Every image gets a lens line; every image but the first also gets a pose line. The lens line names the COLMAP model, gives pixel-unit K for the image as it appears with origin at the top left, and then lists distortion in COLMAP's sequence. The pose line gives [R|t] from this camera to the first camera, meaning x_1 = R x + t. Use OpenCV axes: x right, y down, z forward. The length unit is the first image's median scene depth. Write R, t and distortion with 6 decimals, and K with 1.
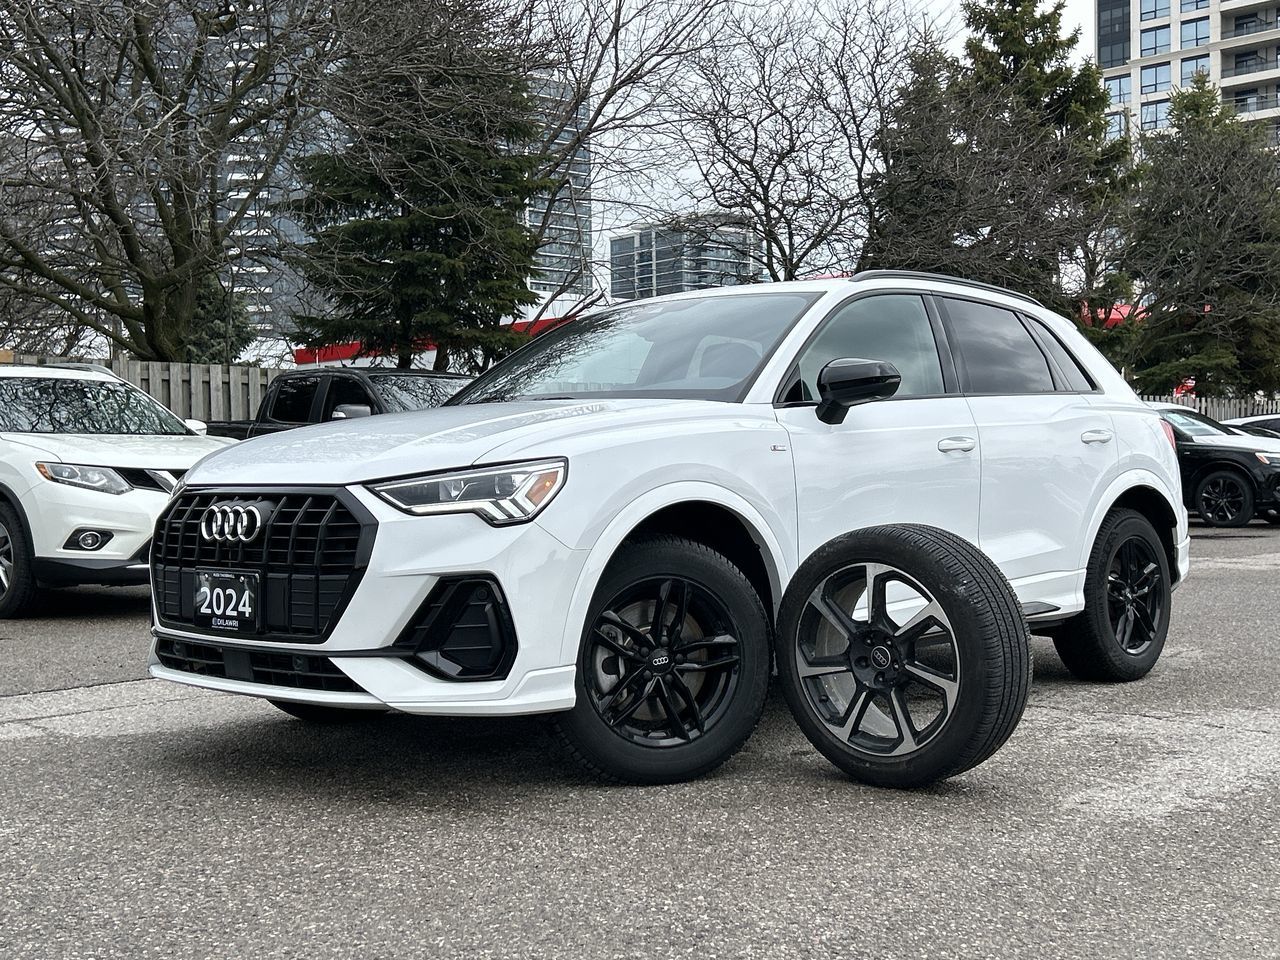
lens RADIAL K [[1583.8, 0, 627.4], [0, 1583.8, 475.8], [0, 0, 1]] dist [0.033280, 0.000000]
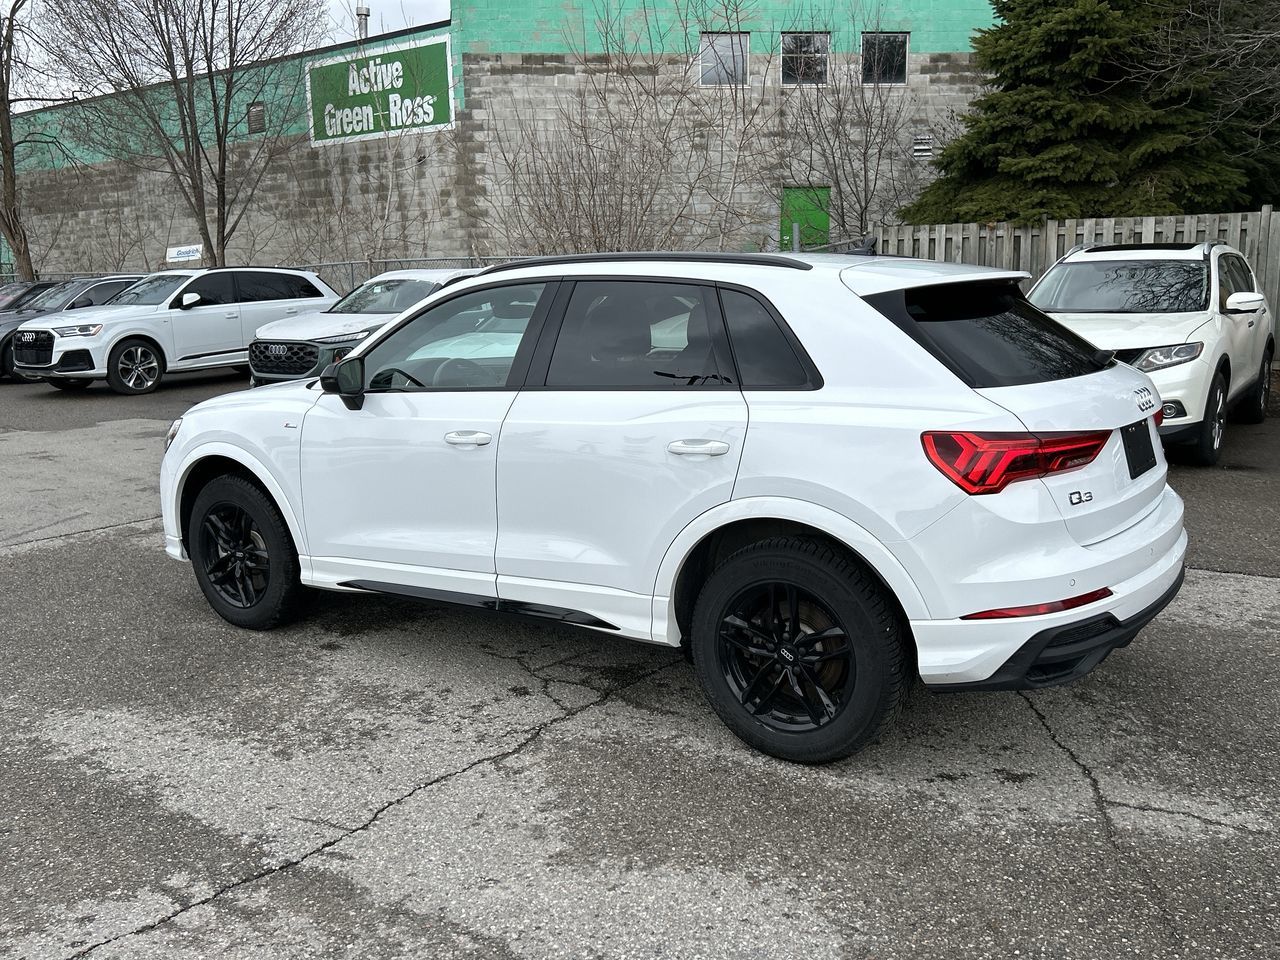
lens RADIAL K [[1140.0, 0, 638.3], [0, 1140.0, 486.7], [0, 0, 1]] dist [0.061859, -0.076085]
pose [[0.146275, 0.185203, -0.971753, 0.912231], [0.017348, 0.981687, 0.189708, -0.121487], [0.989092, -0.044608, 0.140383, 0.946947]]
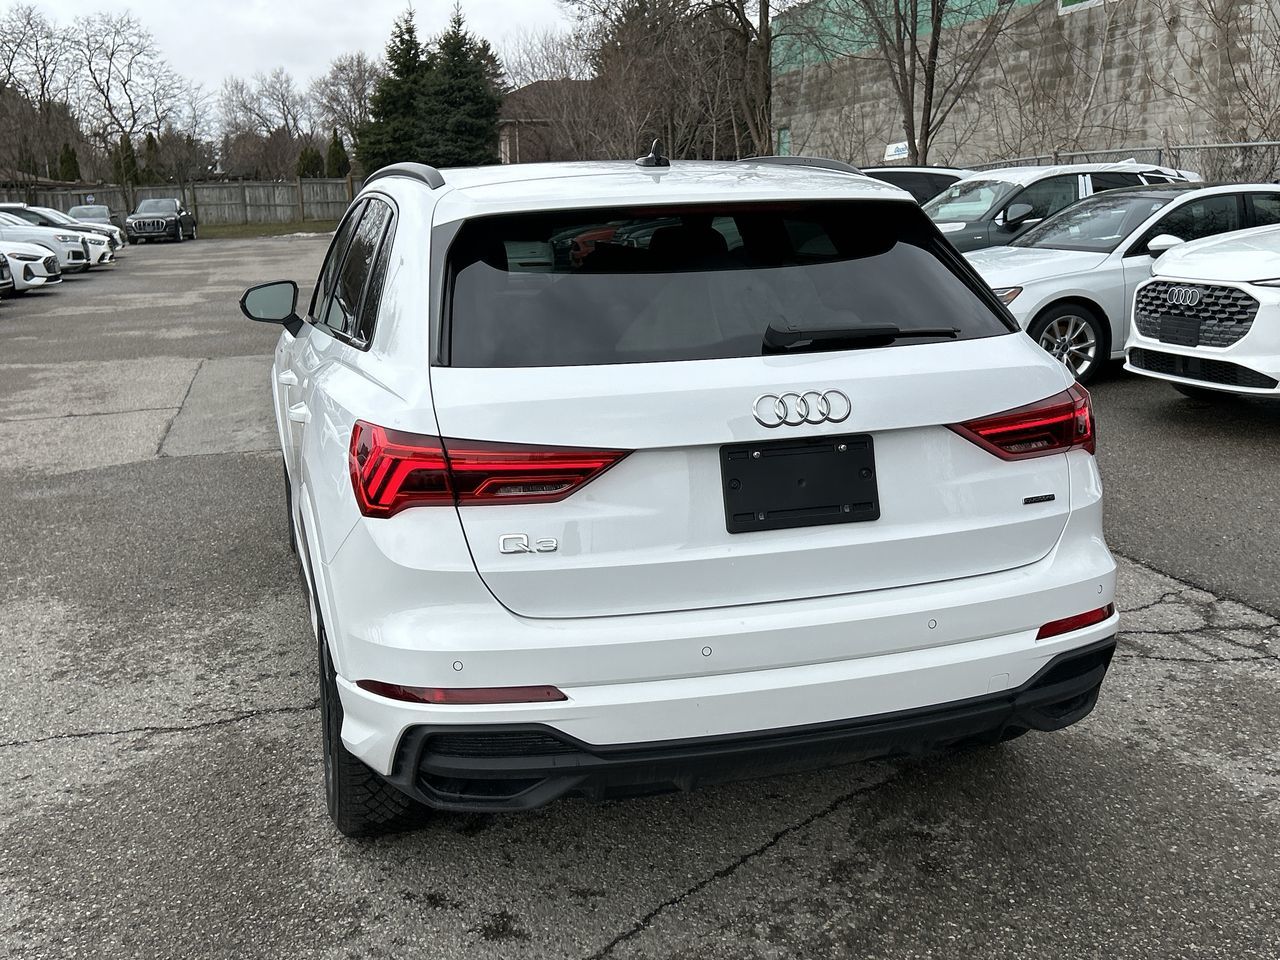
lens RADIAL K [[1338.8, 0, 649.0], [0, 1338.8, 479.9], [0, 0, 1]] dist [0.033523, 0.000000]
pose [[-0.496610, 0.202964, -0.843910, 0.738497], [0.027722, 0.975489, 0.218296, -0.119516], [0.867531, 0.085013, -0.490064, 1.485582]]
